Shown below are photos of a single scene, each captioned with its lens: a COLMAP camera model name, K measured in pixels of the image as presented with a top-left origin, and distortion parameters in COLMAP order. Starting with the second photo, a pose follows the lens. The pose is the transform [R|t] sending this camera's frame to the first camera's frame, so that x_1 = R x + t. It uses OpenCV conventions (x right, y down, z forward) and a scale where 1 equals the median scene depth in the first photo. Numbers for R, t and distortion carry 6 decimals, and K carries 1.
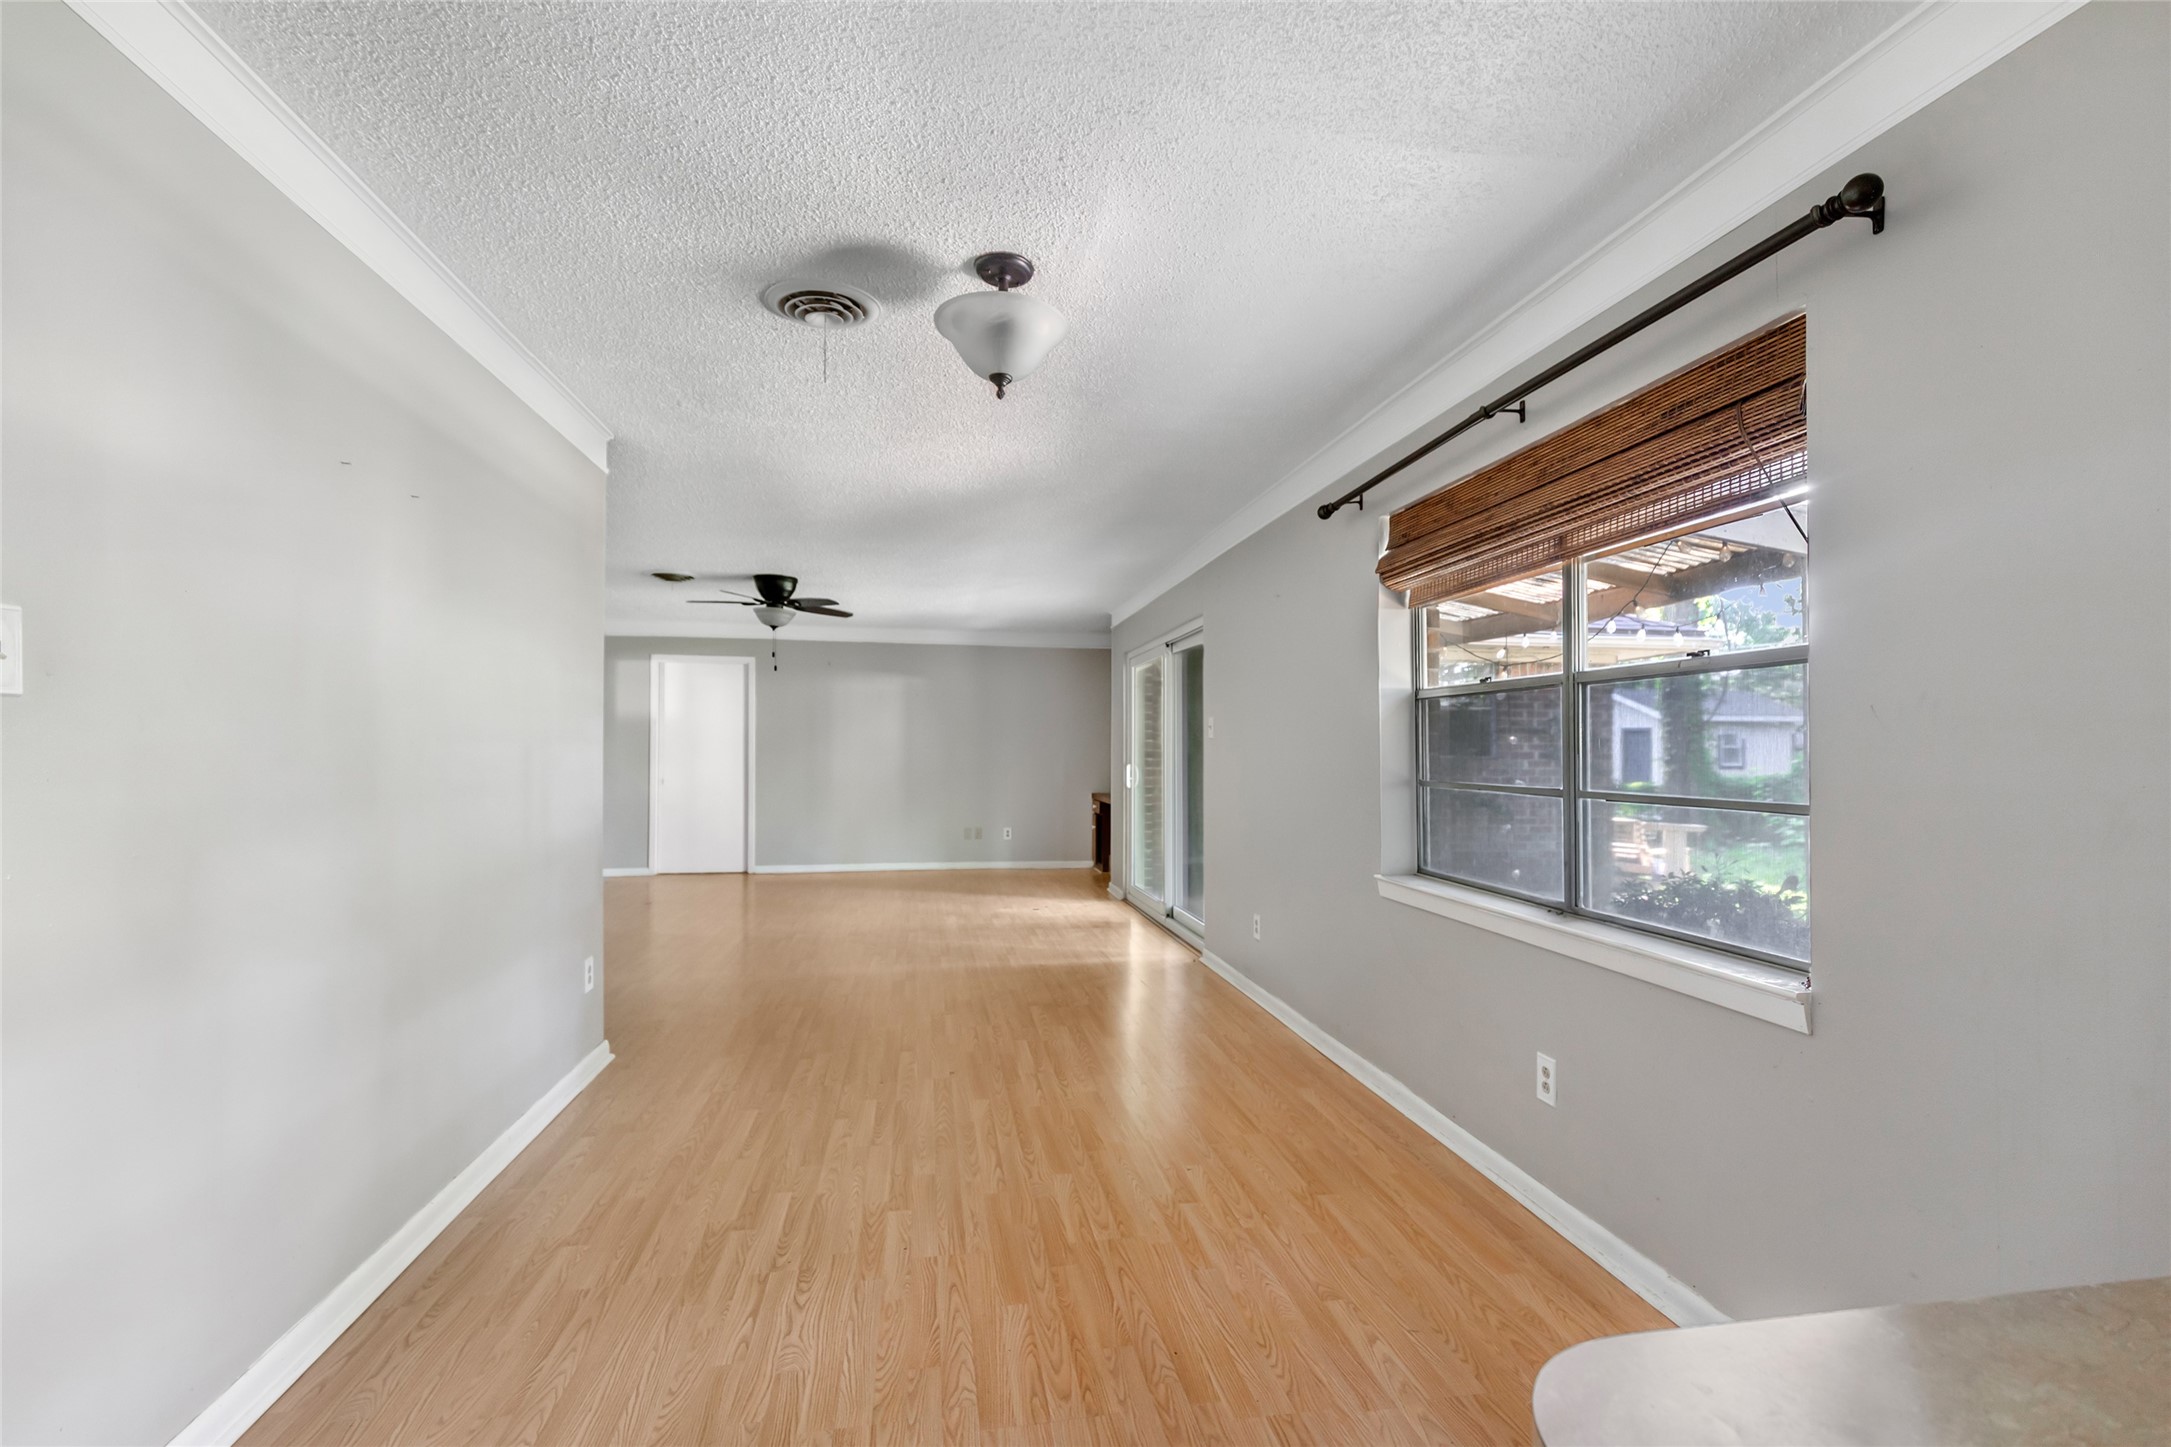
lens RADIAL K [[996.9, 0, 1098.8], [0, 996.9, 730.6], [0, 0, 1]] dist [-0.001293, -0.000203]
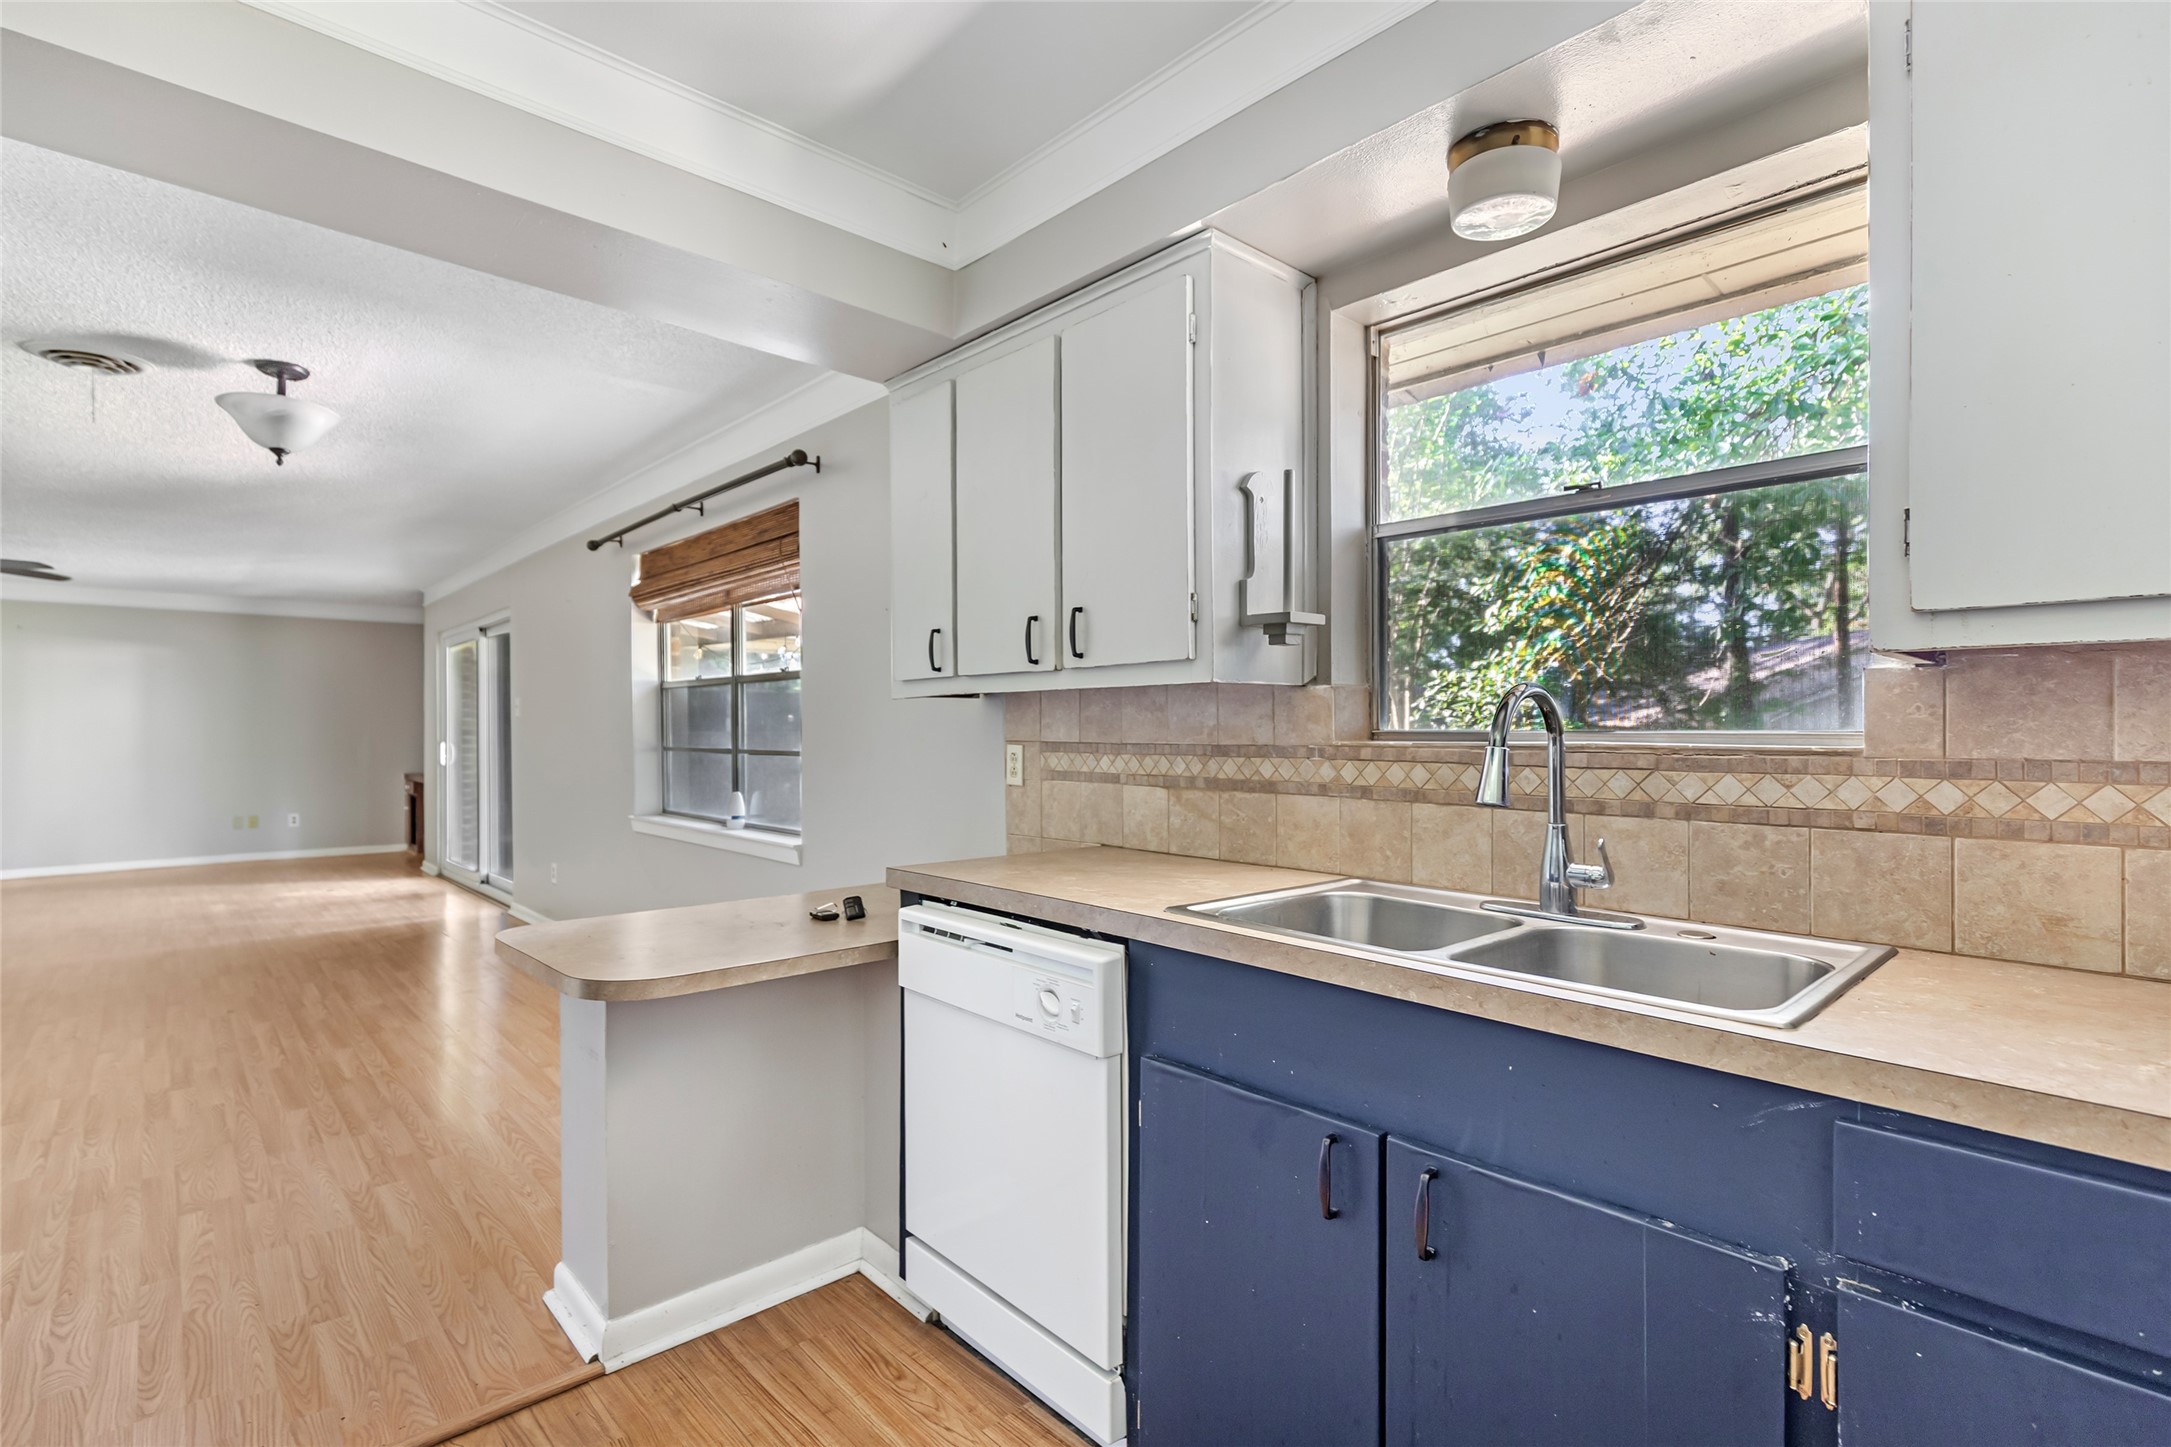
lens RADIAL K [[996.9, 0, 1081.6], [0, 996.9, 725.2], [0, 0, 1]] dist [-0.001293, -0.000203]
pose [[0.838456, -0.004643, 0.544950, 0.056452], [-0.003908, 0.999887, 0.014532, -0.003283], [-0.544956, -0.014314, 0.838342, -0.540368]]
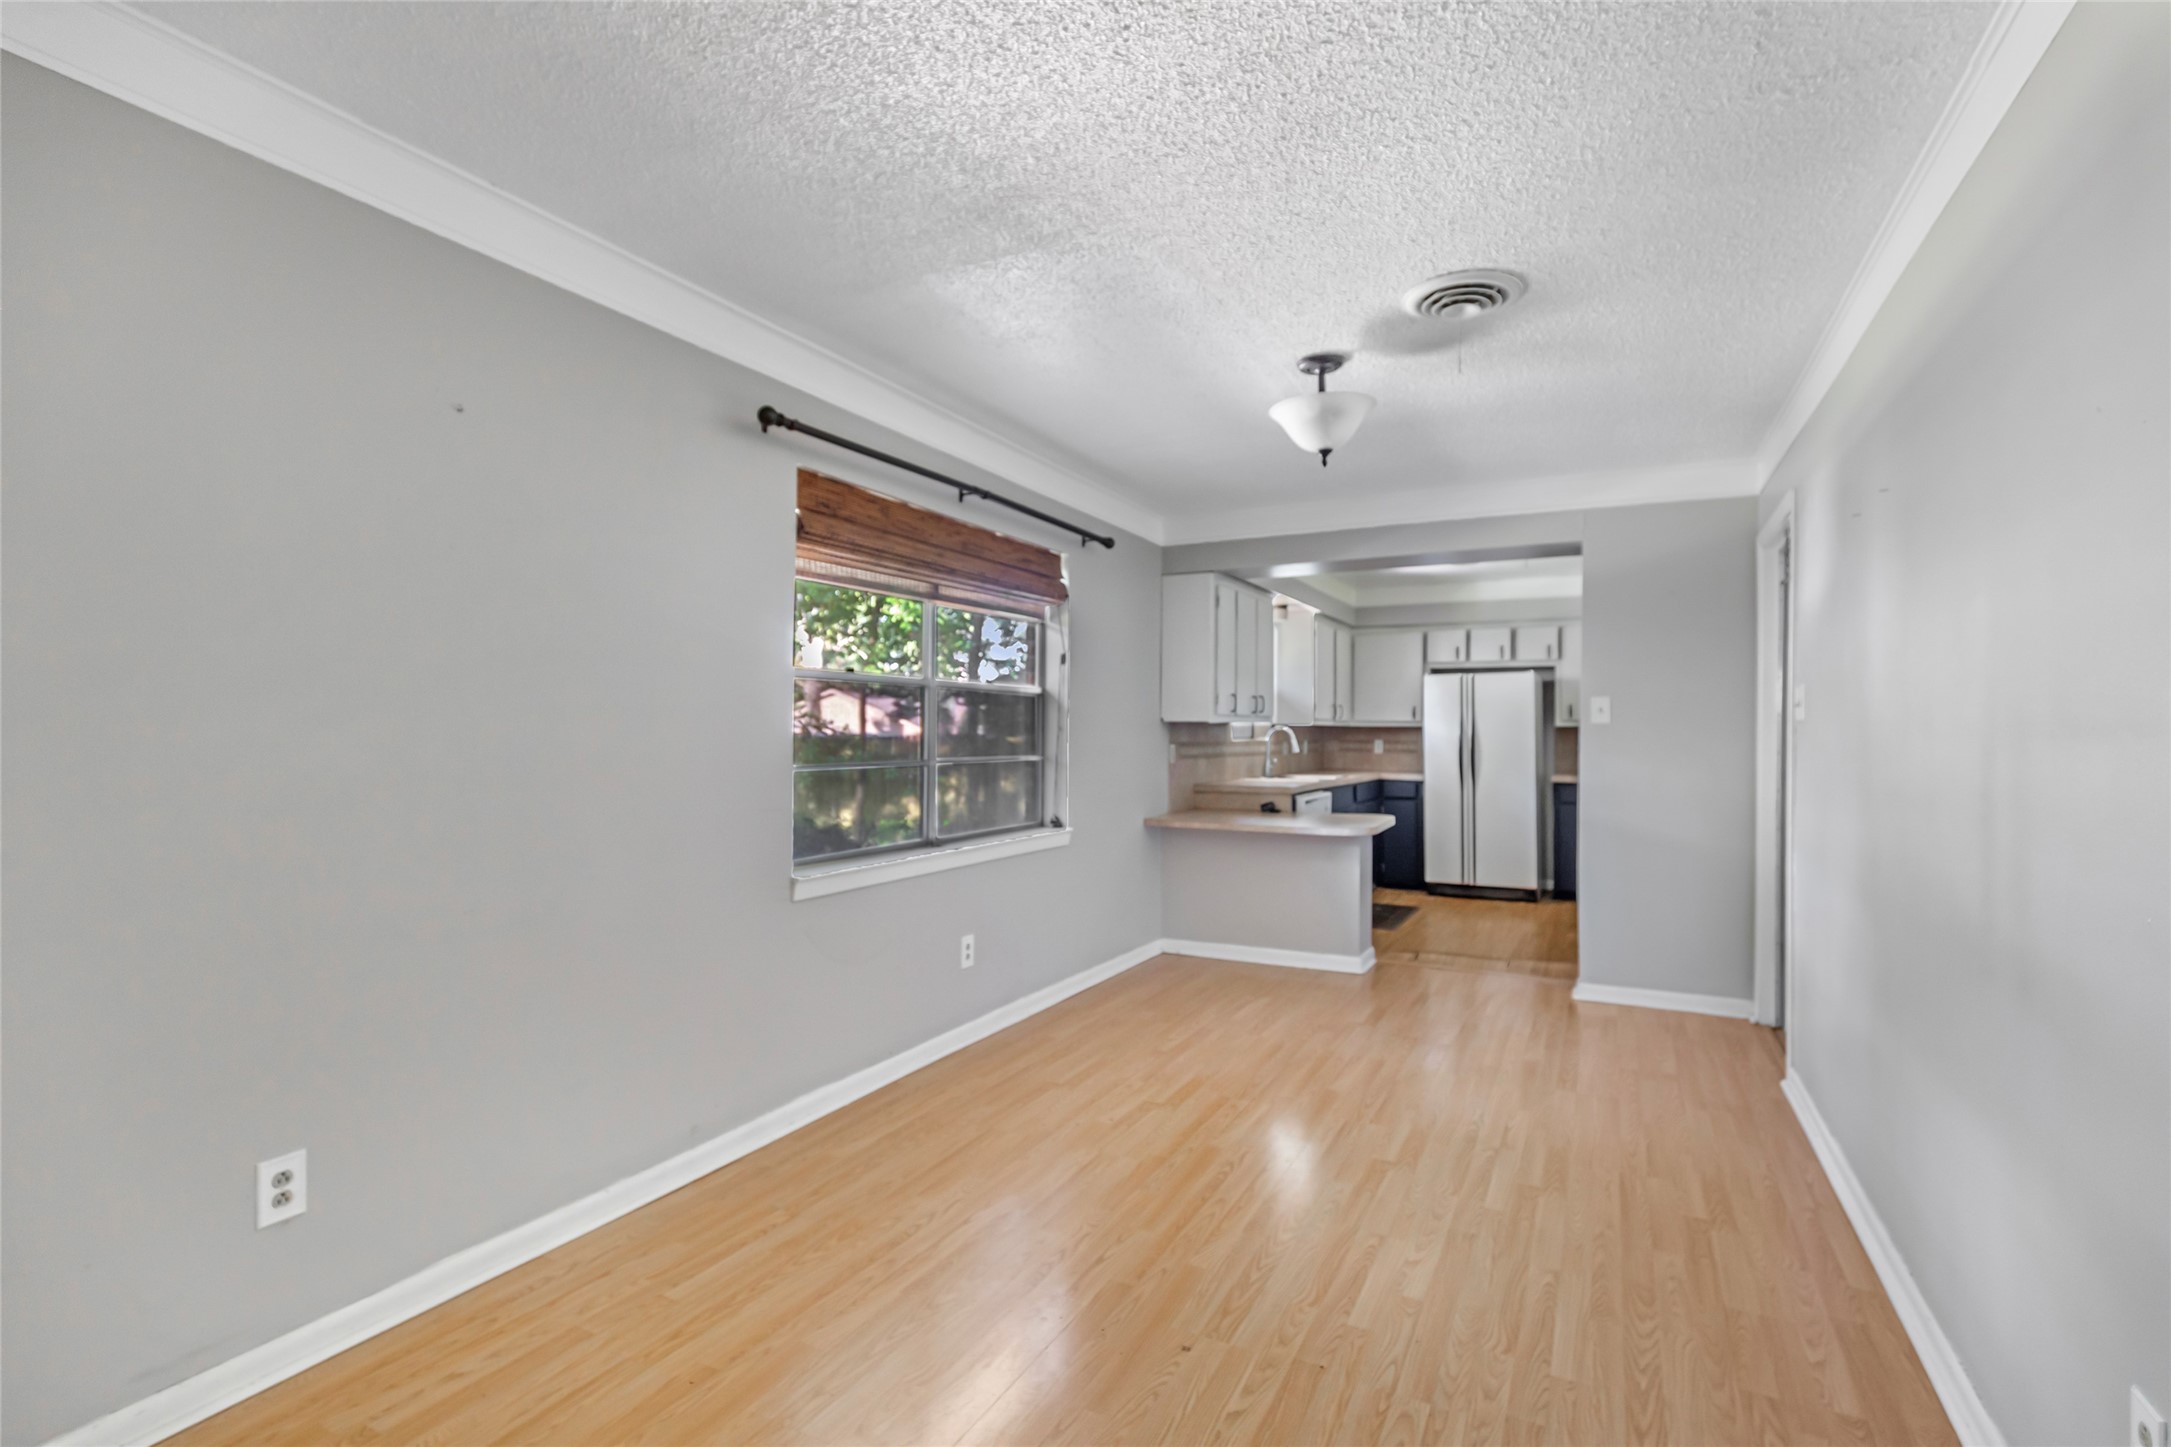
lens RADIAL K [[996.9, 0, 1096.4], [0, 996.9, 719.7], [0, 0, 1]] dist [-0.001293, -0.000203]
pose [[-0.796209, -0.003660, 0.605010, -0.486377], [-0.020734, 0.999559, -0.021240, 0.021651], [-0.604666, -0.029456, -0.795934, 1.653477]]
